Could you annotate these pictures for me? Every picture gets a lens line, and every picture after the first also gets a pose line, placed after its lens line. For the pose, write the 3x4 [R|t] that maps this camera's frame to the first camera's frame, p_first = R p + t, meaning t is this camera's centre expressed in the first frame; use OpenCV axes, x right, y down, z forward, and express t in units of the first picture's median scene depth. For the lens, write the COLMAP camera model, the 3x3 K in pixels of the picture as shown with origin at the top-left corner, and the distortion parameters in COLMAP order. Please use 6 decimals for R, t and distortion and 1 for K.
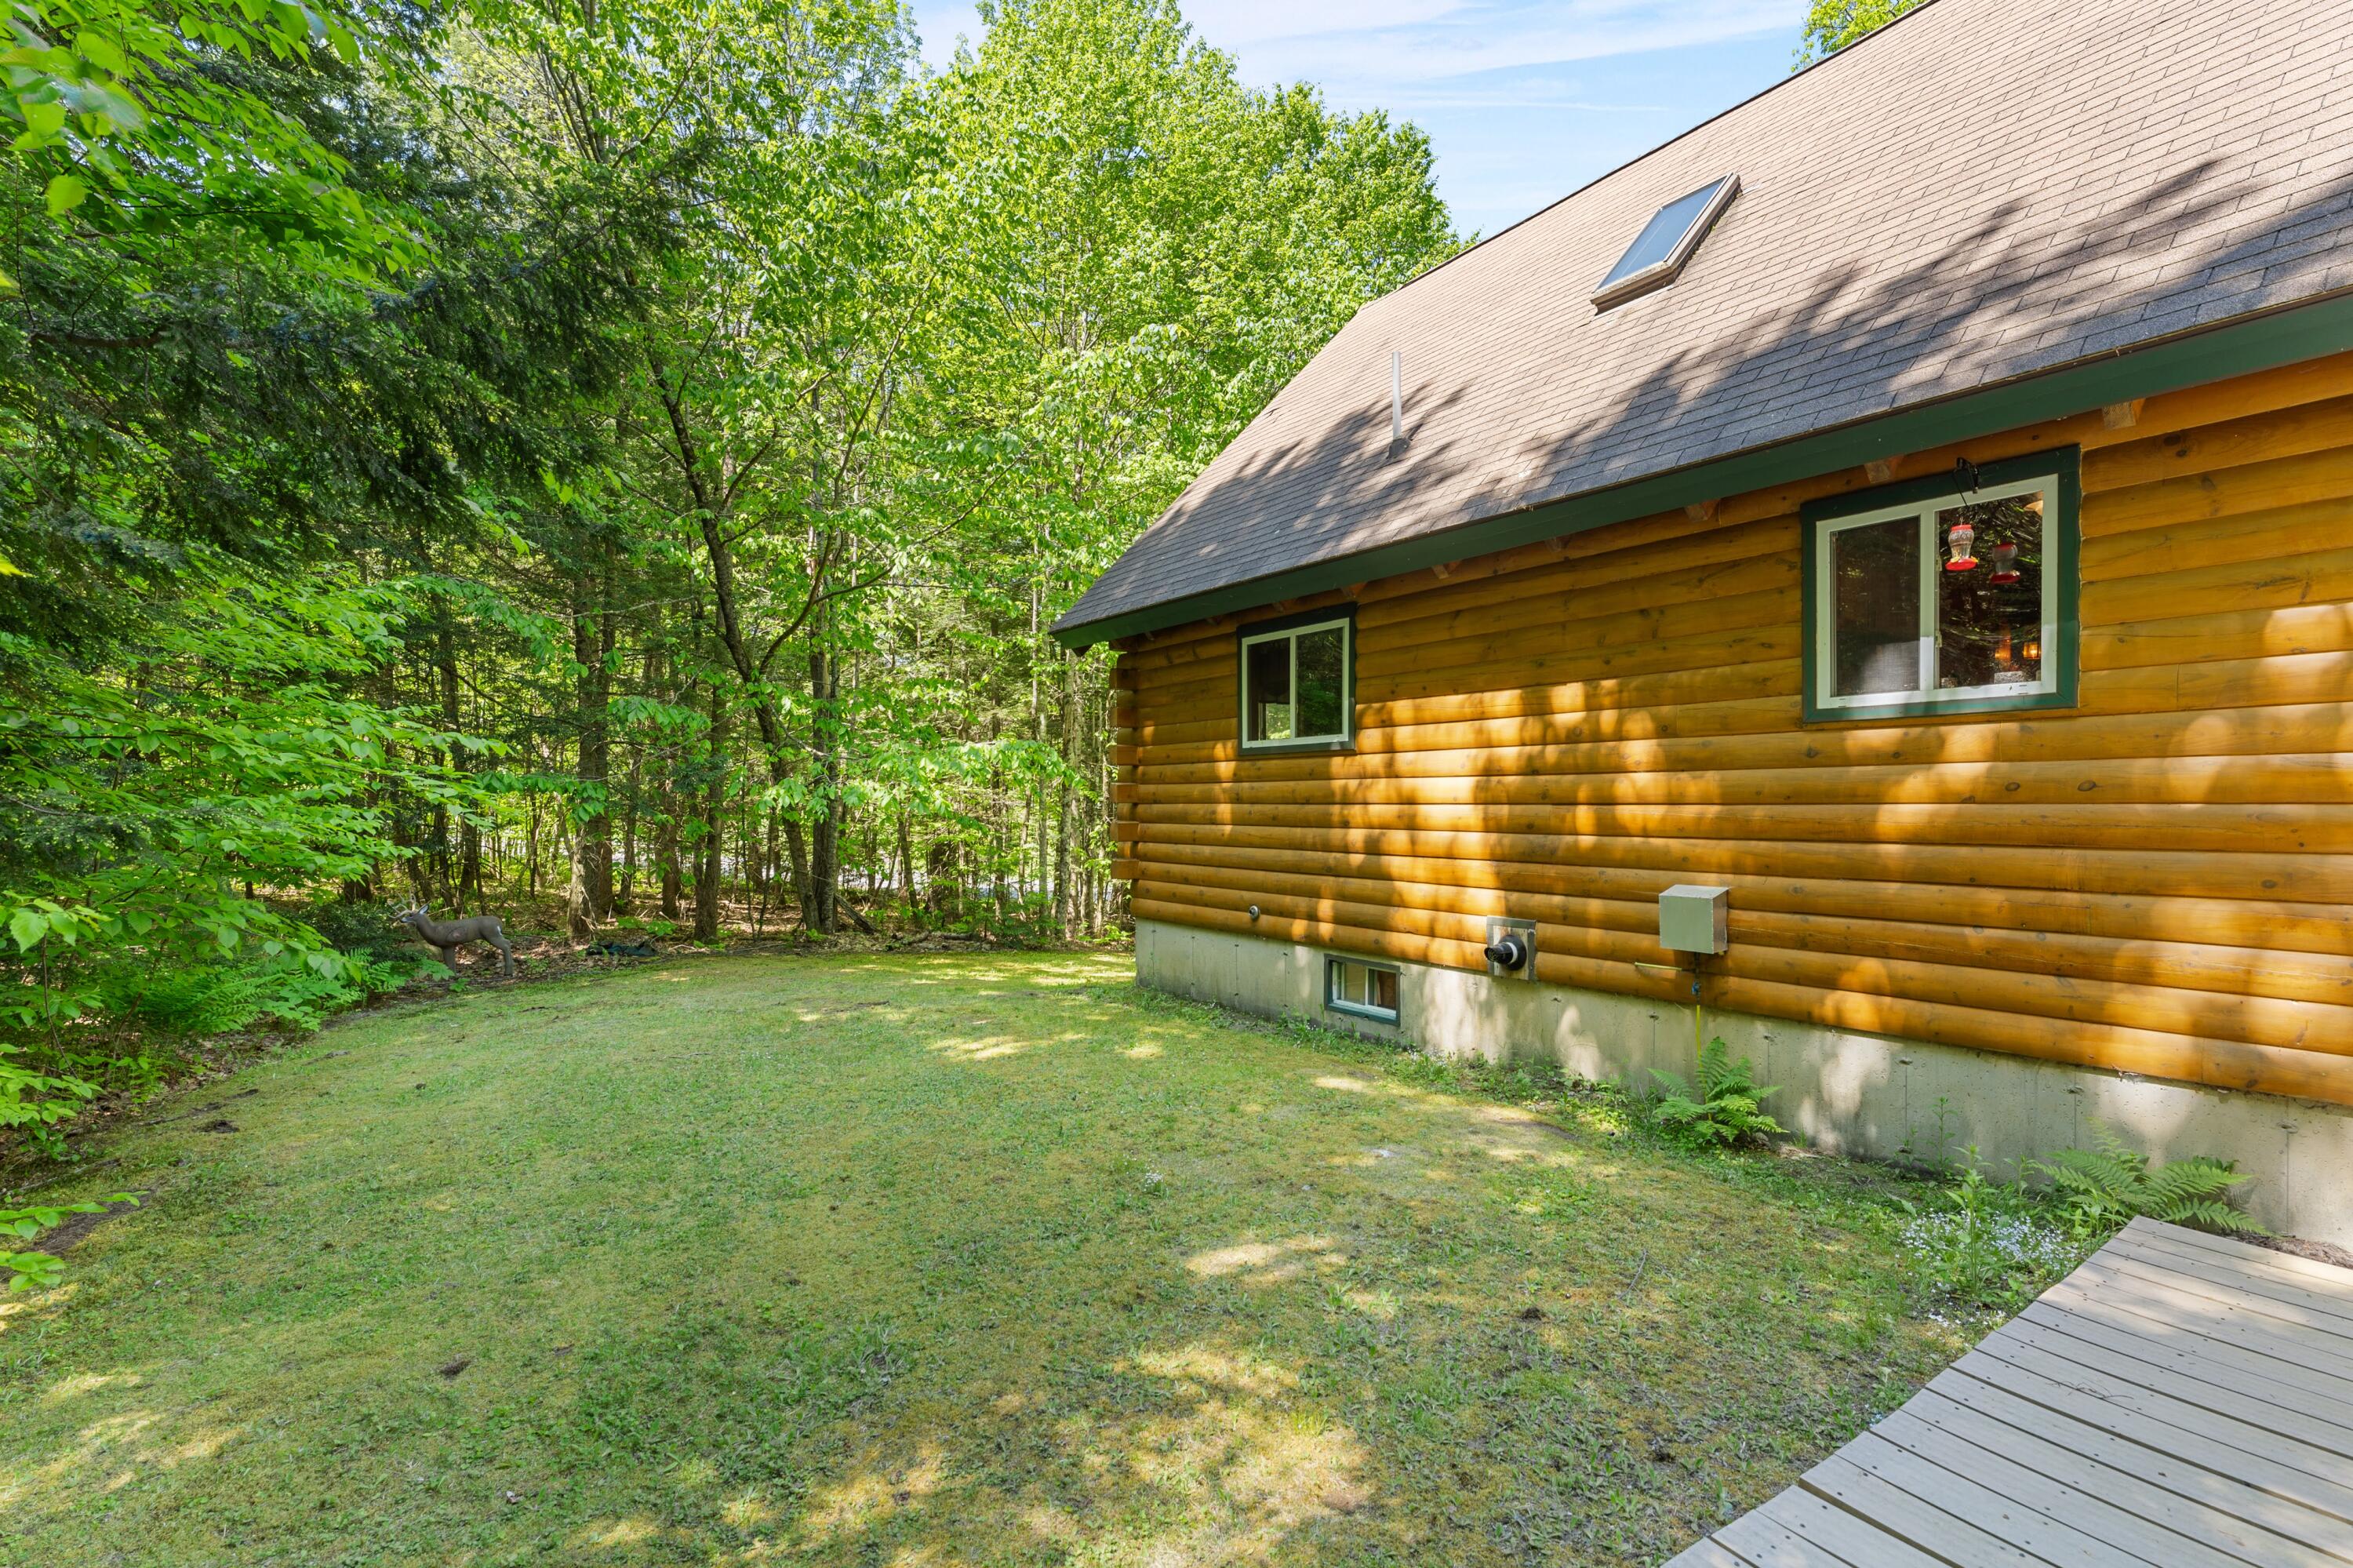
lens RADIAL K [[1070.1, 0, 1176.2], [0, 1070.1, 800.2], [0, 0, 1]] dist [-0.002762, -0.000566]
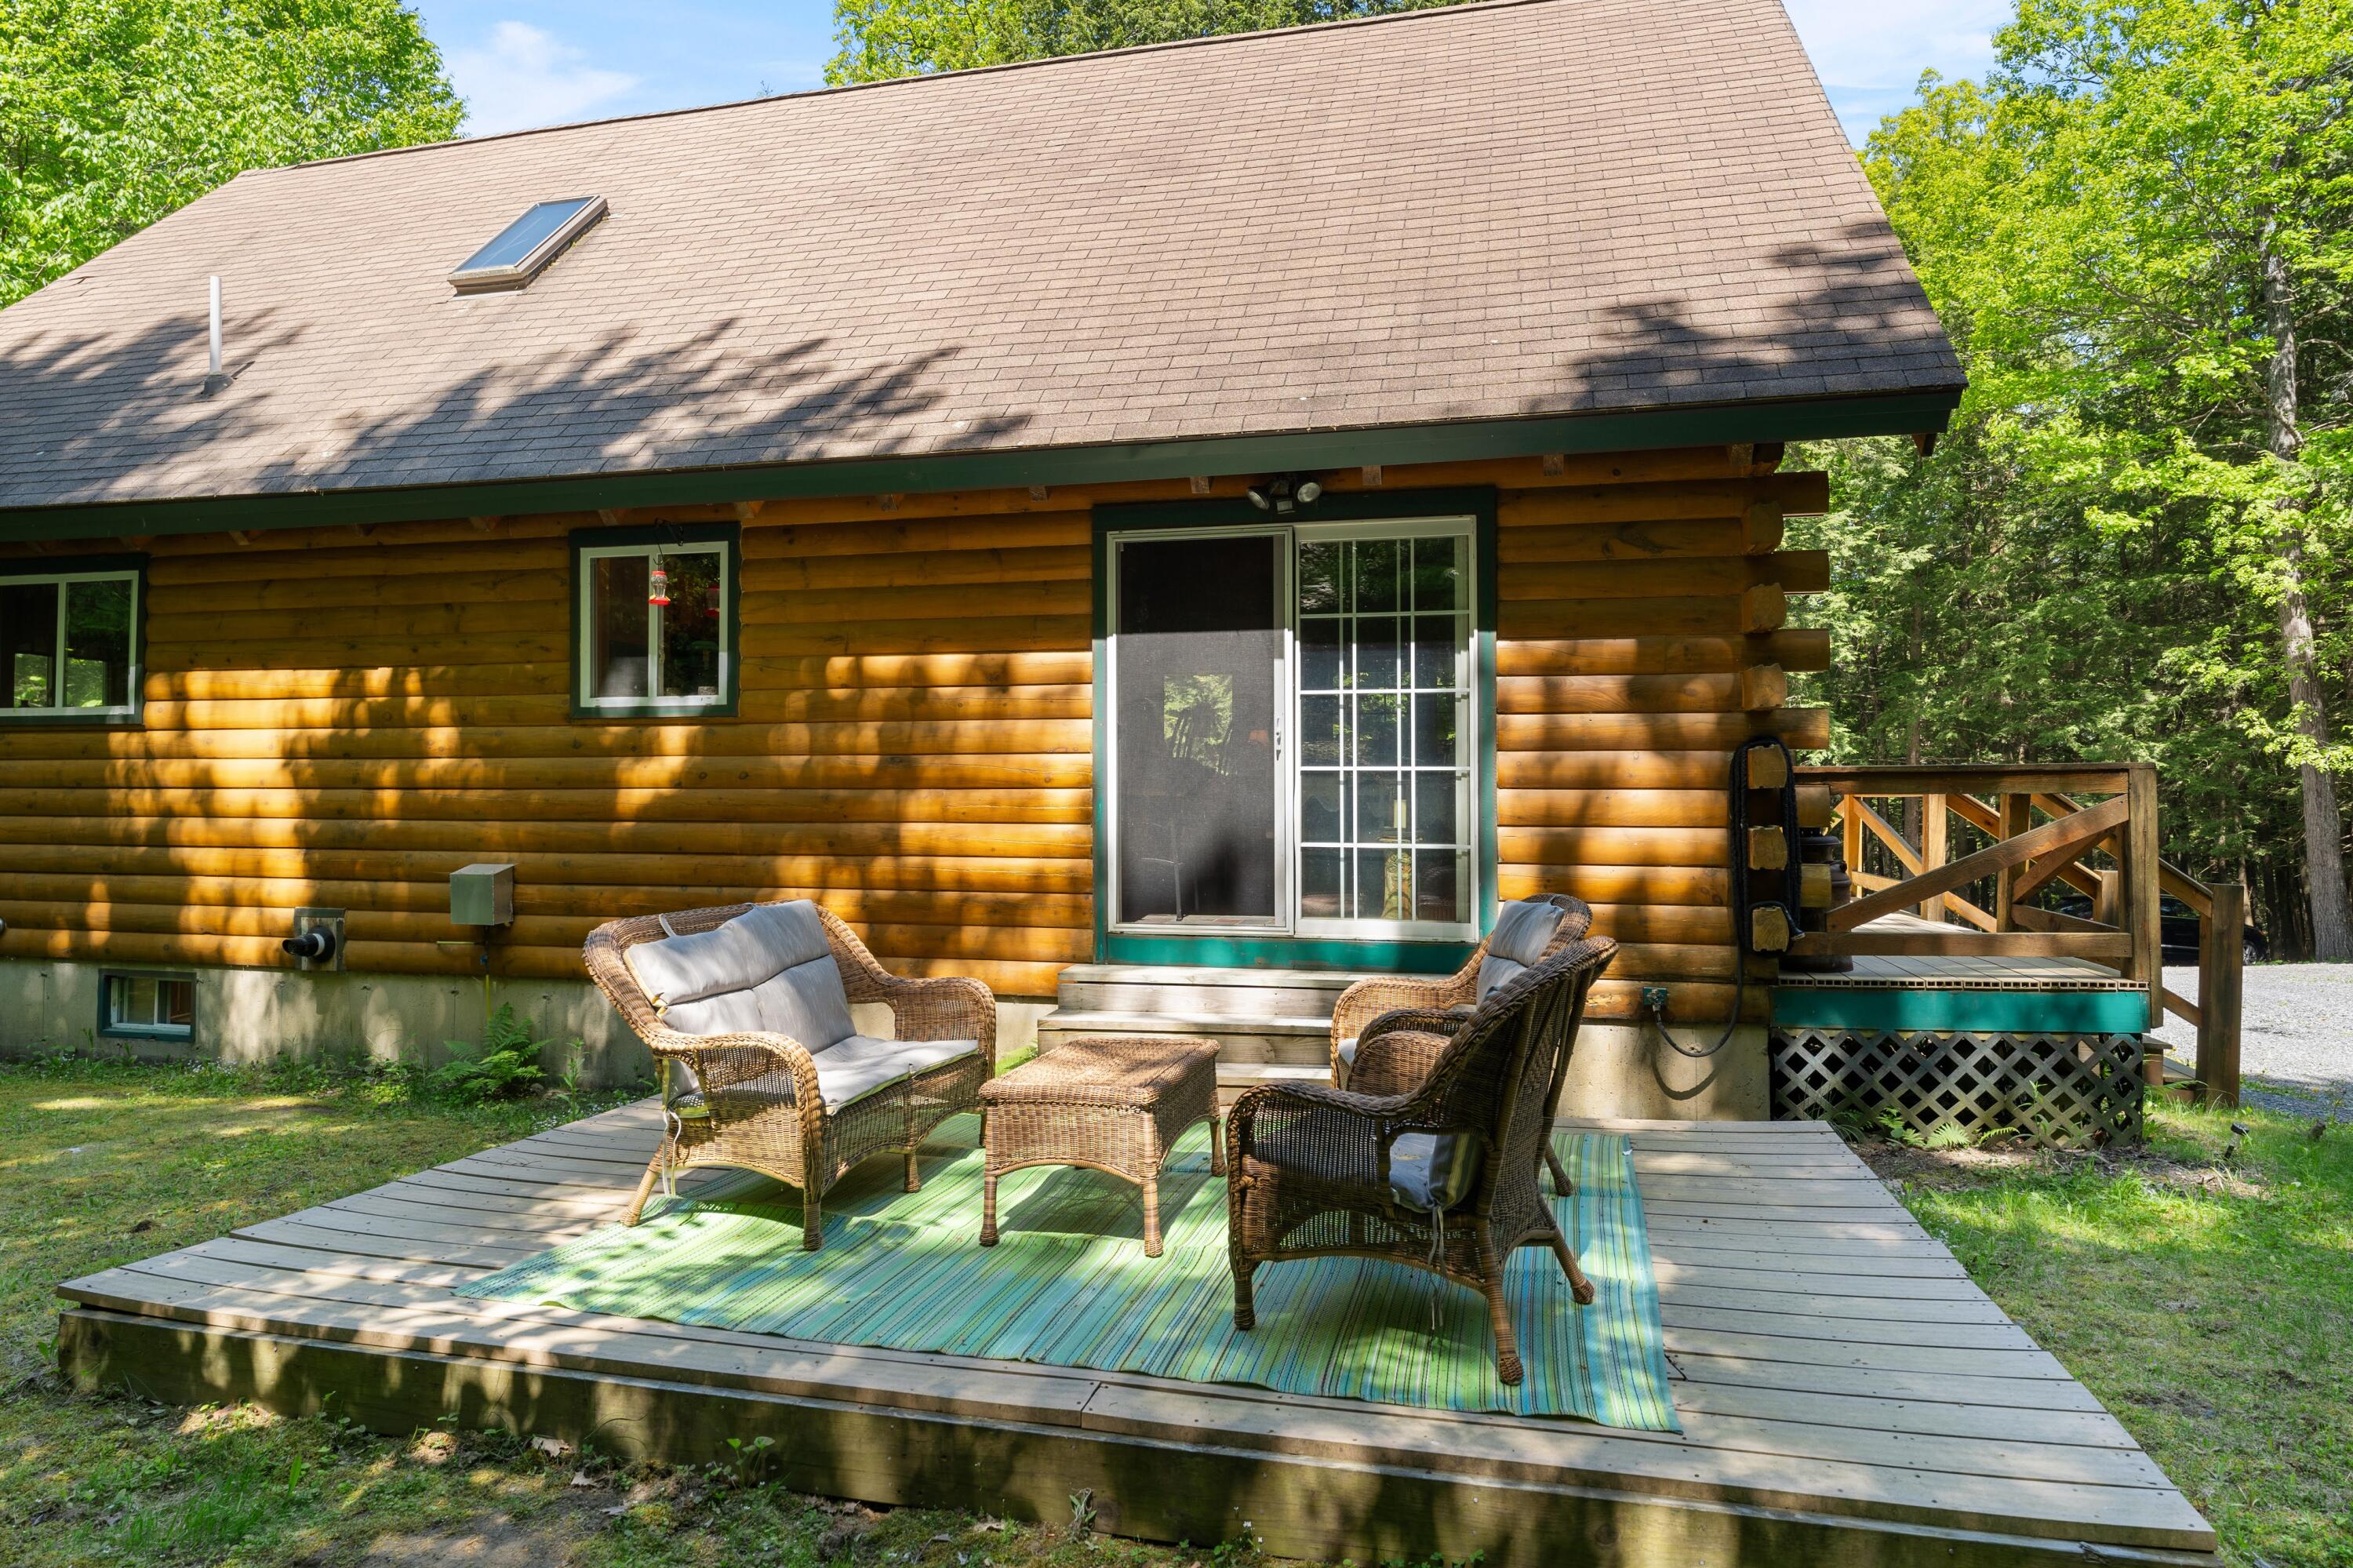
lens RADIAL K [[1319.7, 0, 1180.4], [0, 1319.7, 766.1], [0, 0, 1]] dist [0.003014, -0.006257]
pose [[0.749622, 0.018523, 0.661607, 0.108196], [-0.005349, 0.999745, -0.021929, 0.005400], [-0.661845, 0.012900, 0.749530, -0.397103]]
